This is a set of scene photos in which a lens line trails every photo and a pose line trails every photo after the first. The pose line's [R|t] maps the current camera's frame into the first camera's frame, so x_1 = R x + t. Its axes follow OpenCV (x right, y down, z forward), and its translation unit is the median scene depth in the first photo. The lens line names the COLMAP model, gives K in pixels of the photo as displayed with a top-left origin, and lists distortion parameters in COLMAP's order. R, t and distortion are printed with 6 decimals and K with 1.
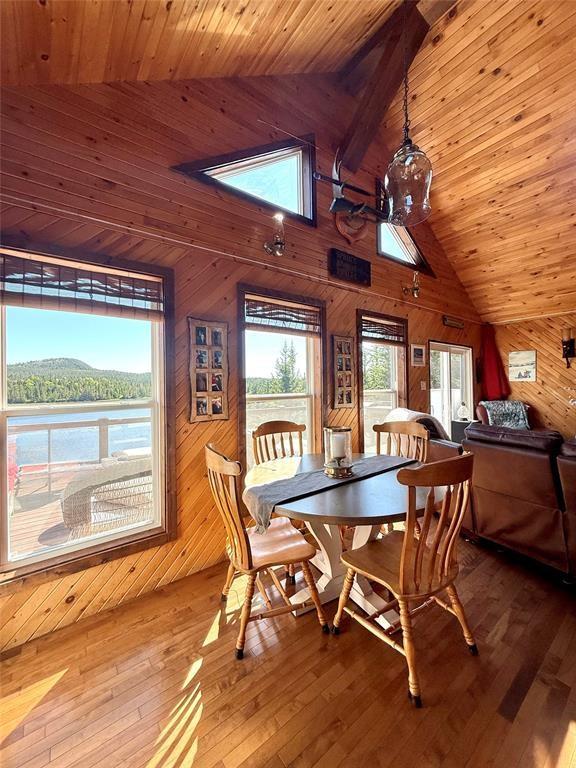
lens RADIAL K [[305.4, 0, 290.9], [0, 305.4, 380.3], [0, 0, 1]] dist [-0.001927, 0.001386]
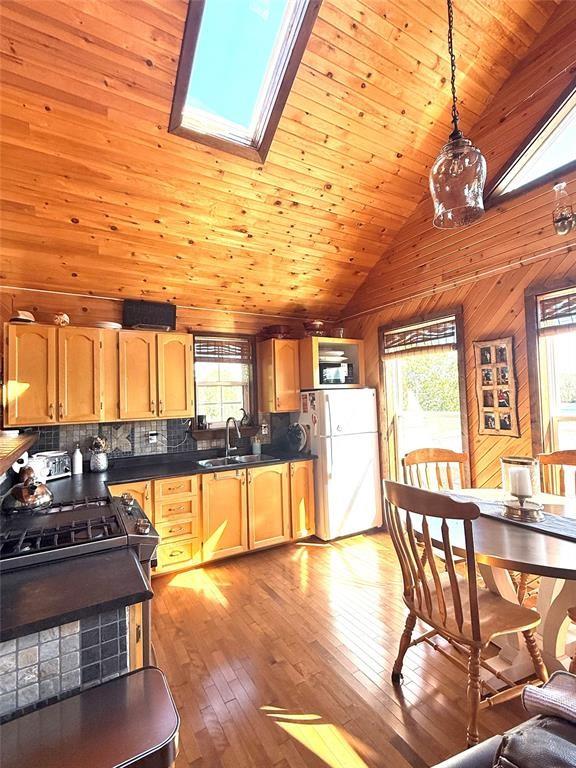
lens RADIAL K [[364.8, 0, 289.3], [0, 364.8, 380.9], [0, 0, 1]] dist [-0.000319, -0.000397]
pose [[-0.139005, -0.031927, -0.989777, 1.042900], [0.034896, 0.998702, -0.037116, -0.030423], [0.989677, -0.039699, -0.137711, 0.464417]]
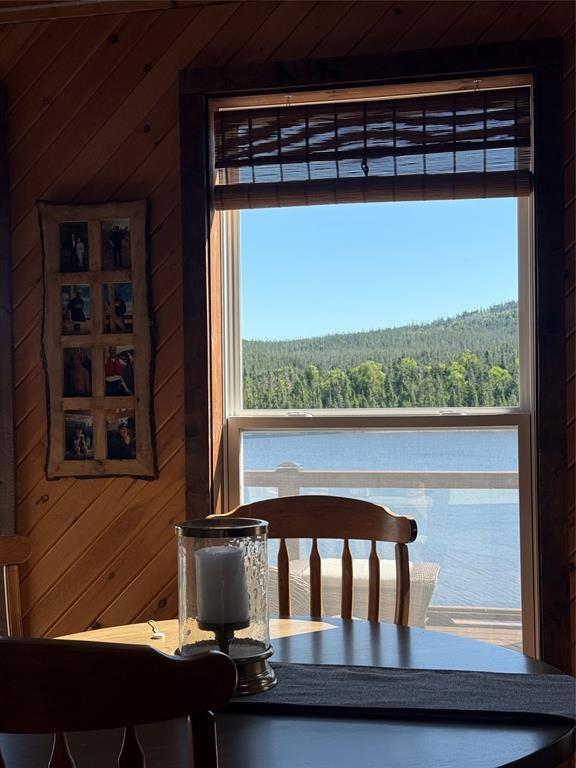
lens RADIAL K [[1079.3, 0, 283.6], [0, 1079.3, 395.3], [0, 0, 1]] dist [0.040733, 0.000000]
pose [[0.643709, 0.008778, -0.765220, 0.845829], [0.016498, 0.999543, 0.025345, 0.005761], [0.765093, -0.028940, 0.643269, 0.329184]]
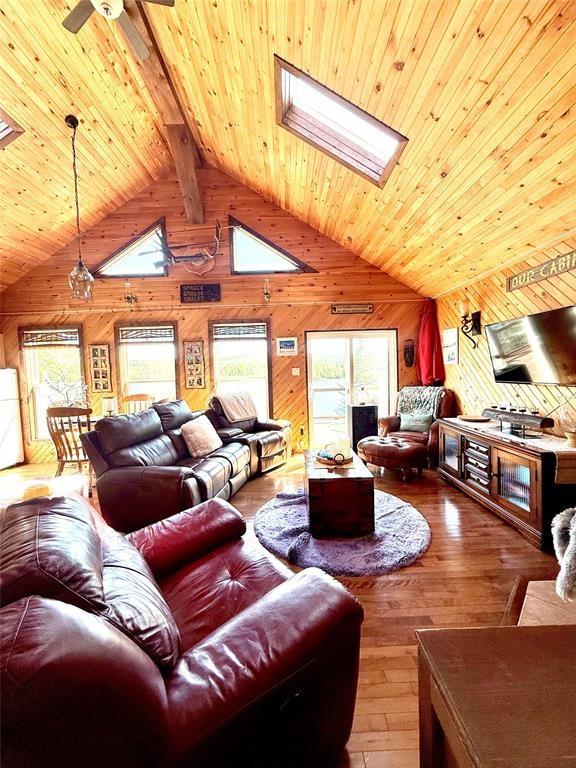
lens RADIAL K [[305.4, 0, 287.7], [0, 305.4, 382.4], [0, 0, 1]] dist [-0.001927, 0.001386]
pose [[0.796858, 0.010236, -0.604080, 2.009050], [0.029710, 0.997983, 0.056101, -0.015633], [0.603436, -0.062652, 0.794946, 0.090582]]
